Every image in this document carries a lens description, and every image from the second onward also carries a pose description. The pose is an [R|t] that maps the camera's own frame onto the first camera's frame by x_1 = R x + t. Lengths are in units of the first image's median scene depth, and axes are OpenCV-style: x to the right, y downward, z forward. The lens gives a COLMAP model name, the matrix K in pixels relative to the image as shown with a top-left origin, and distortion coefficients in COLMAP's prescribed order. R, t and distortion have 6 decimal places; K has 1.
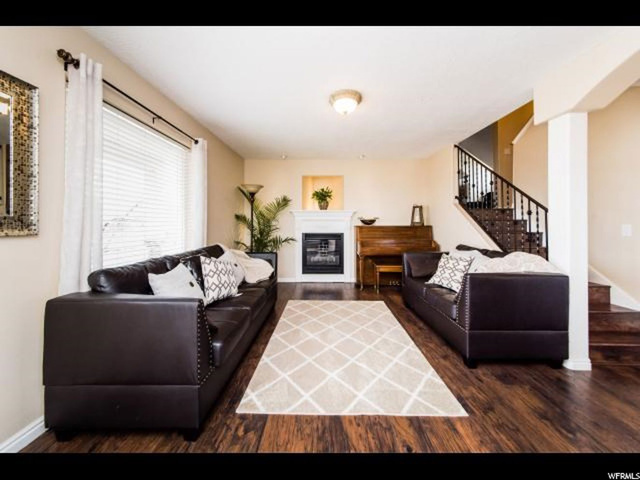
lens RADIAL K [[233.3, 0, 320.7], [0, 233.3, 223.8], [0, 0, 1]] dist [0.000596, 0.000052]
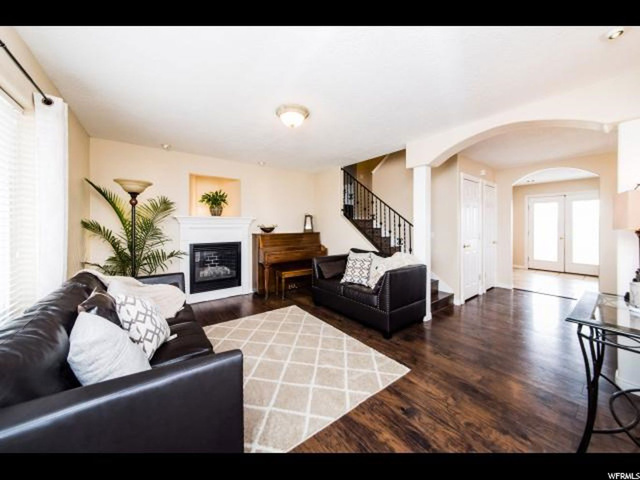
lens RADIAL K [[233.3, 0, 327.7], [0, 233.3, 227.4], [0, 0, 1]] dist [0.000596, 0.000052]
pose [[0.781824, -0.005053, 0.623479, -0.373548], [0.000942, 0.999976, 0.006923, -0.041430], [-0.623499, -0.004825, 0.781809, 0.106046]]
